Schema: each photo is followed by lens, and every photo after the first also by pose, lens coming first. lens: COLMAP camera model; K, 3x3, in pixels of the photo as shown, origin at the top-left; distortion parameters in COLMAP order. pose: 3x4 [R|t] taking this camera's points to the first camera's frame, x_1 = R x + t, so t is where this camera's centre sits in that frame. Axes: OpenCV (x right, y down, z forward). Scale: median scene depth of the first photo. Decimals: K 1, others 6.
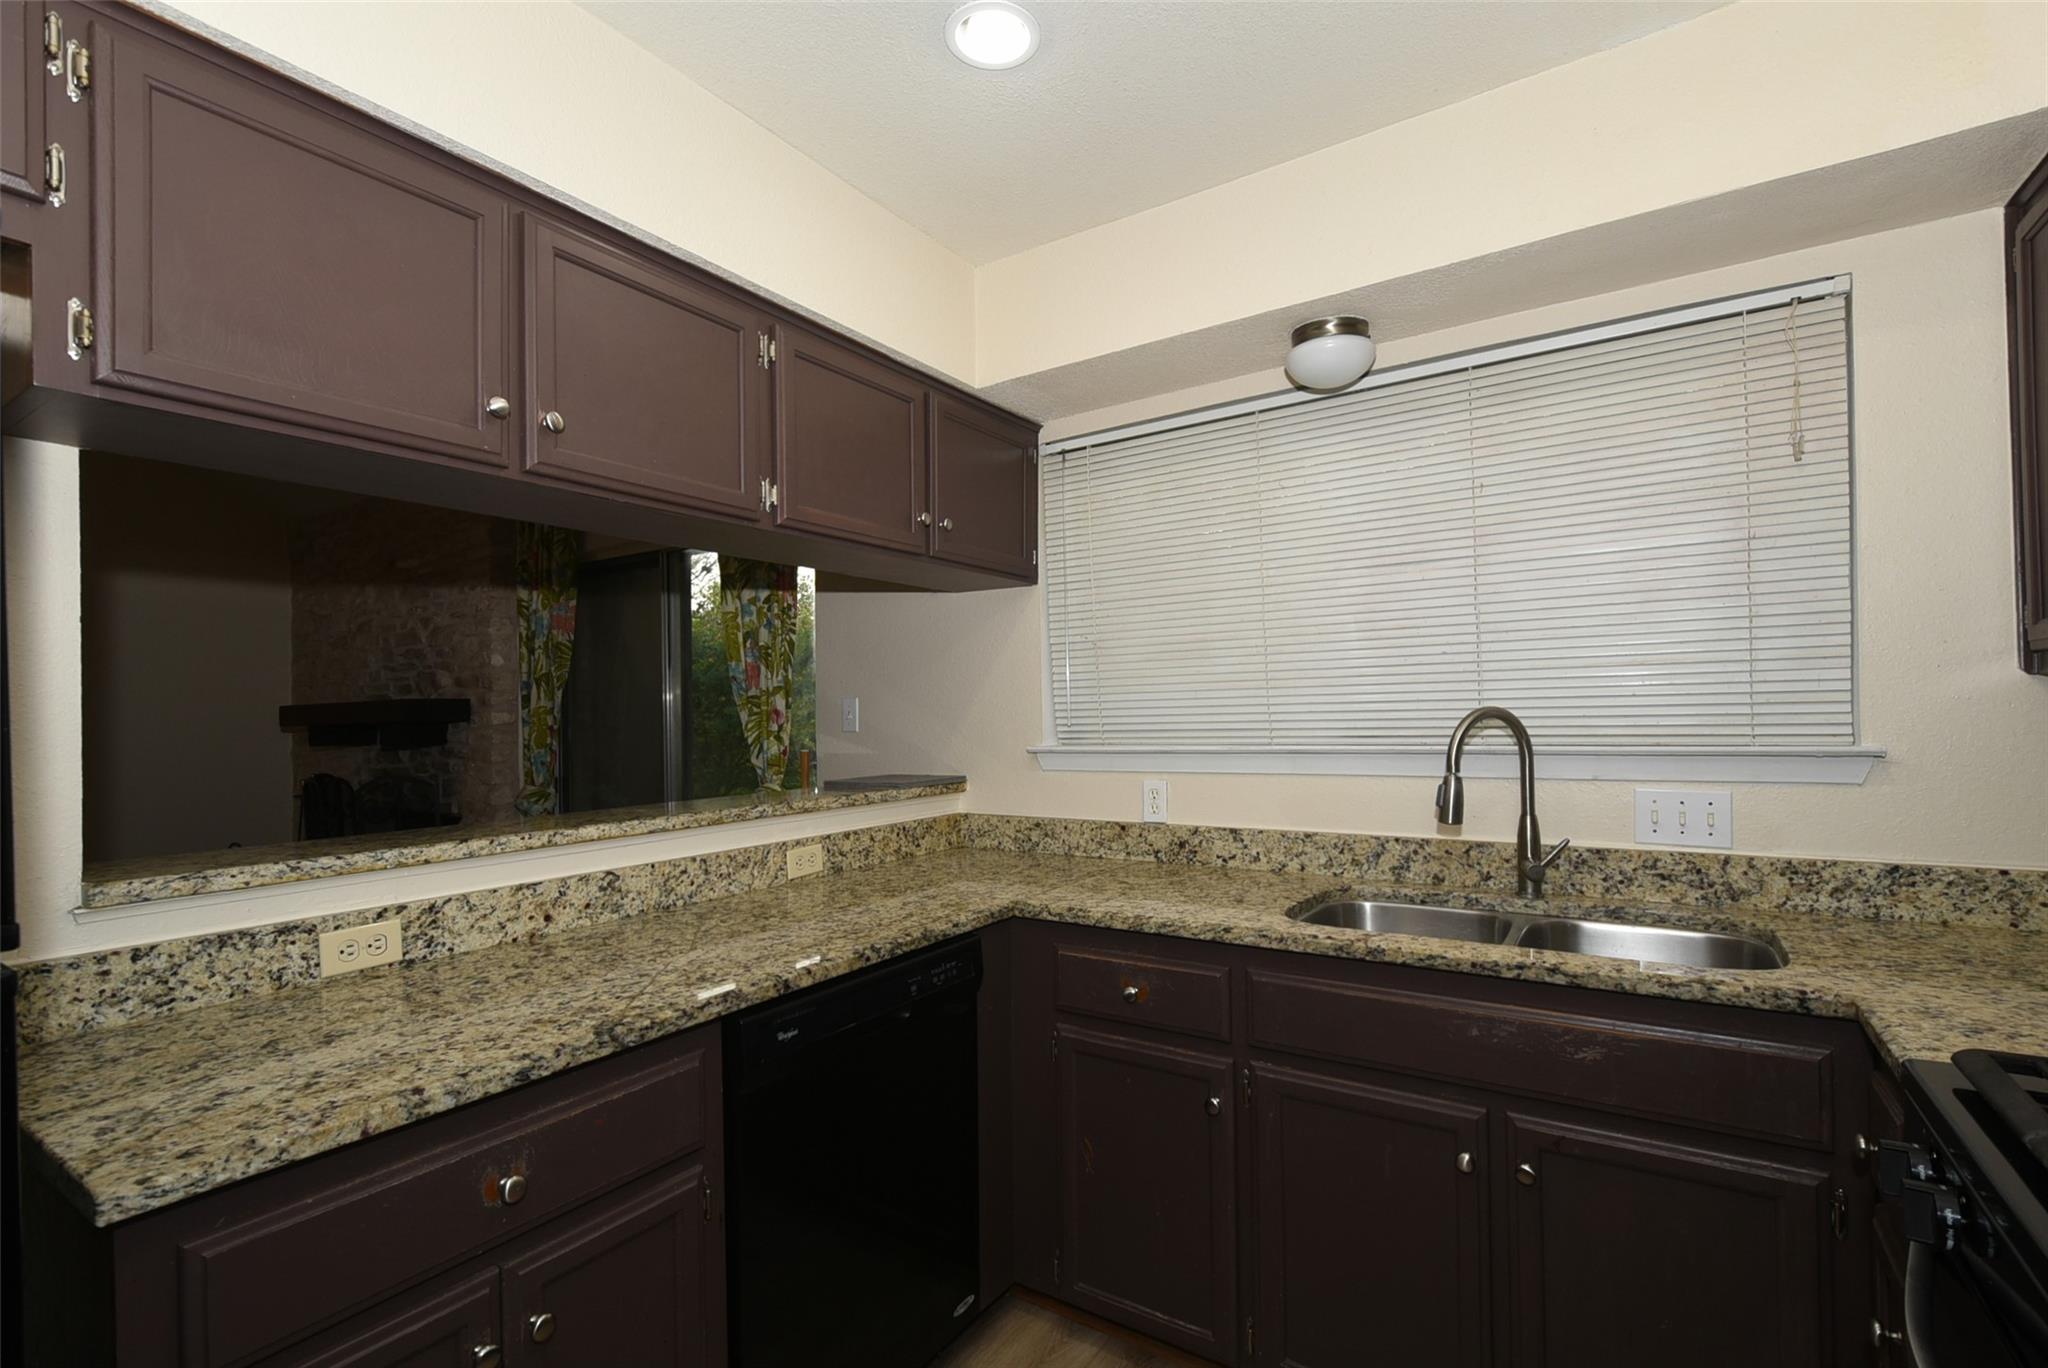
lens RADIAL K [[906.0, 0, 1024.0], [0, 906.0, 684.0], [0, 0, 1]] dist [0.010346, -0.008161]
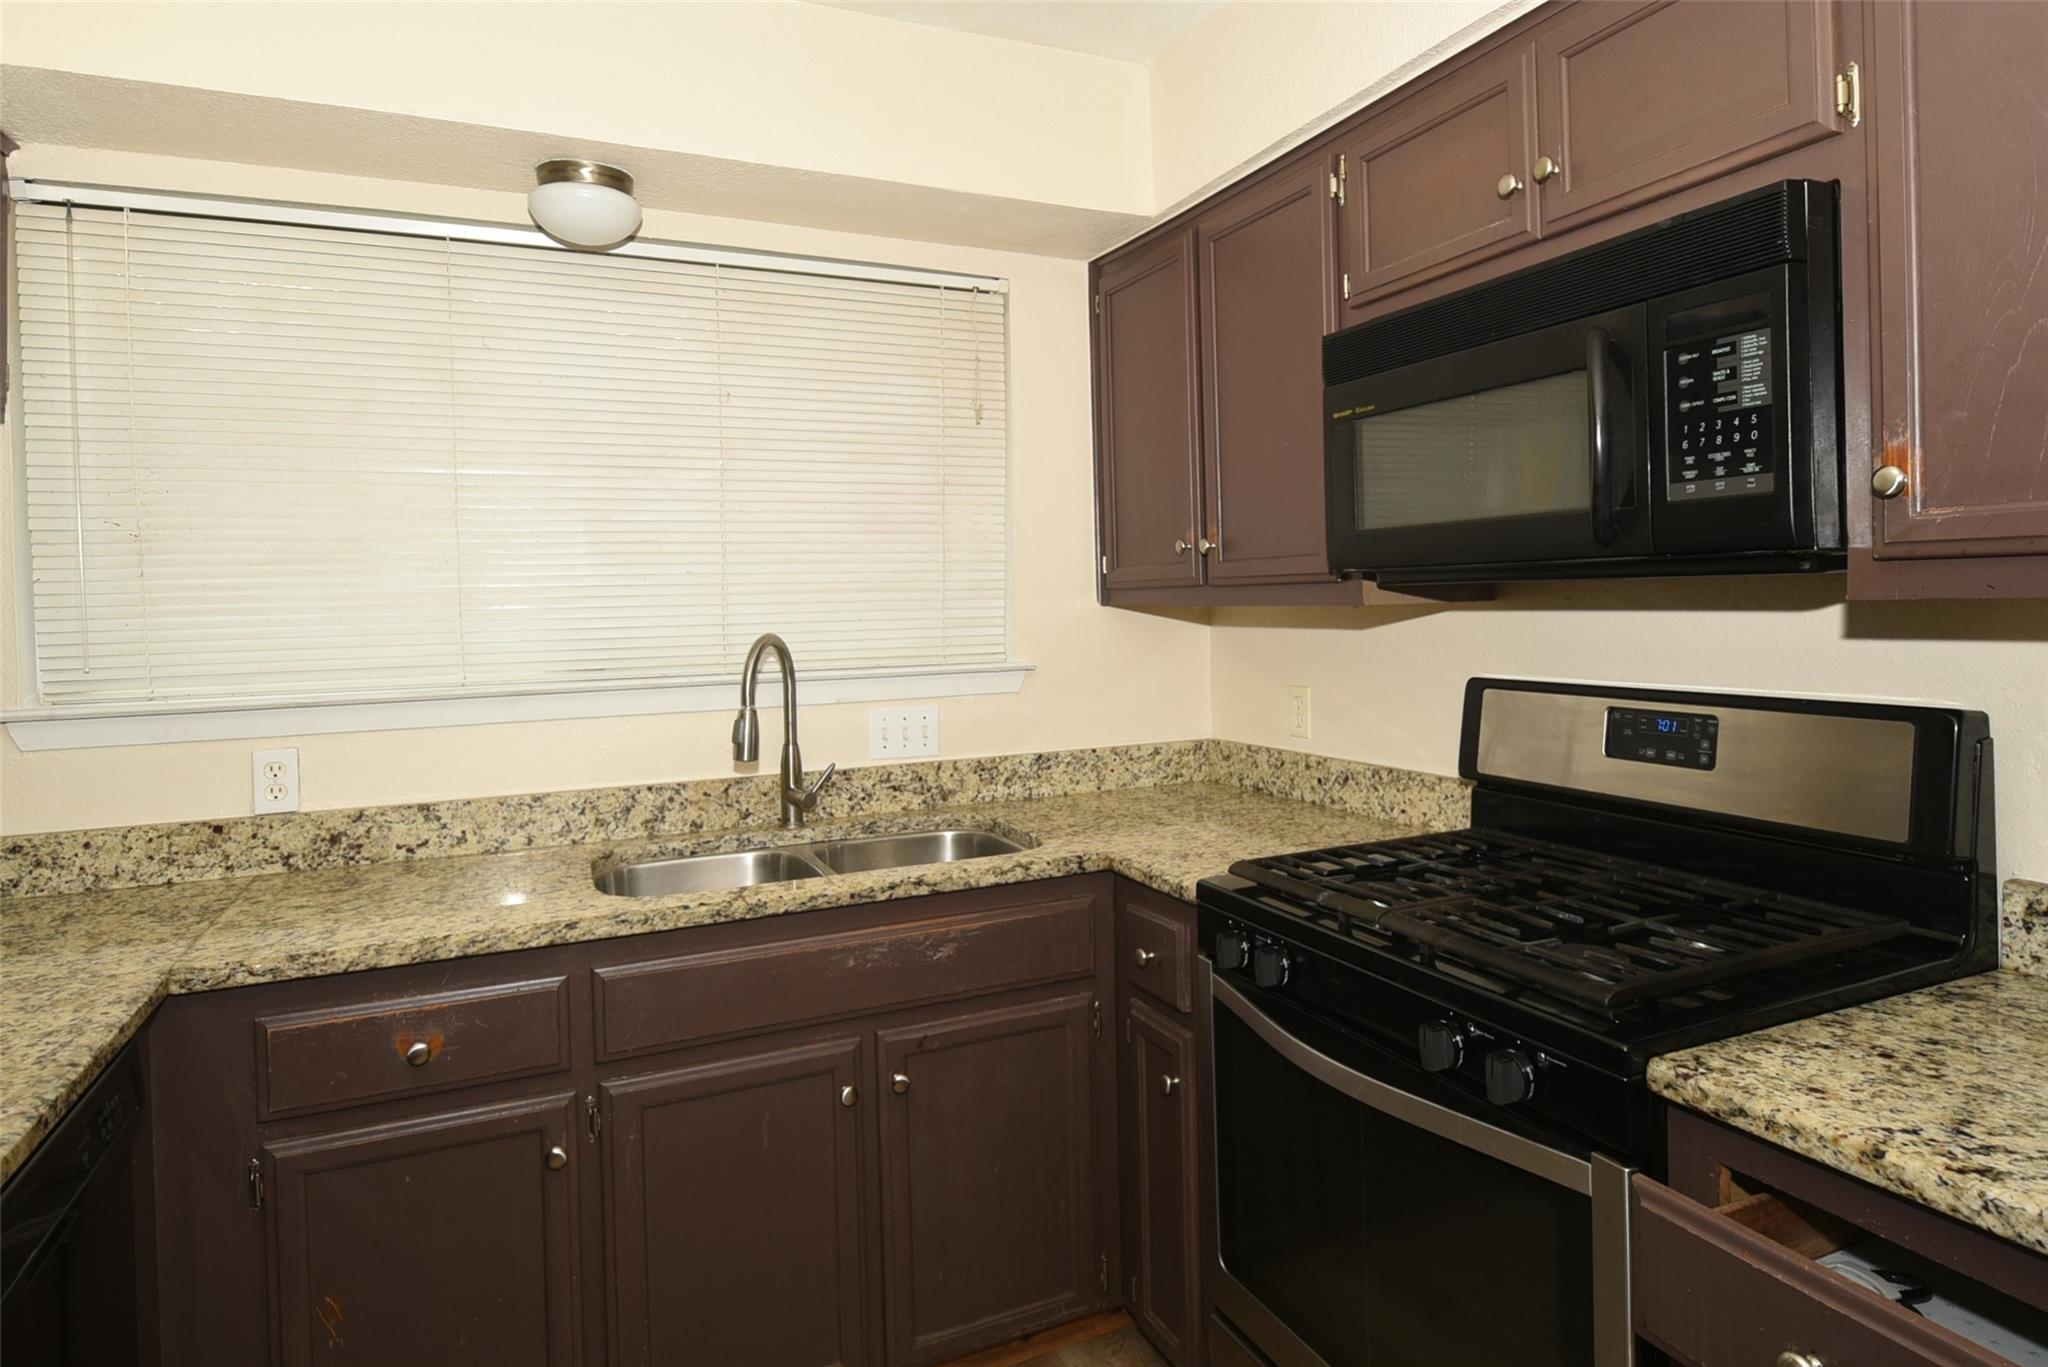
lens RADIAL K [[1158.4, 0, 1029.1], [0, 1158.4, 572.7], [0, 0, 1]] dist [-0.005598, -0.001818]
pose [[0.540080, 0.028401, 0.841135, -0.372320], [-0.014757, 0.999596, -0.024277, -0.013612], [-0.841485, 0.000699, 0.540281, 0.115364]]
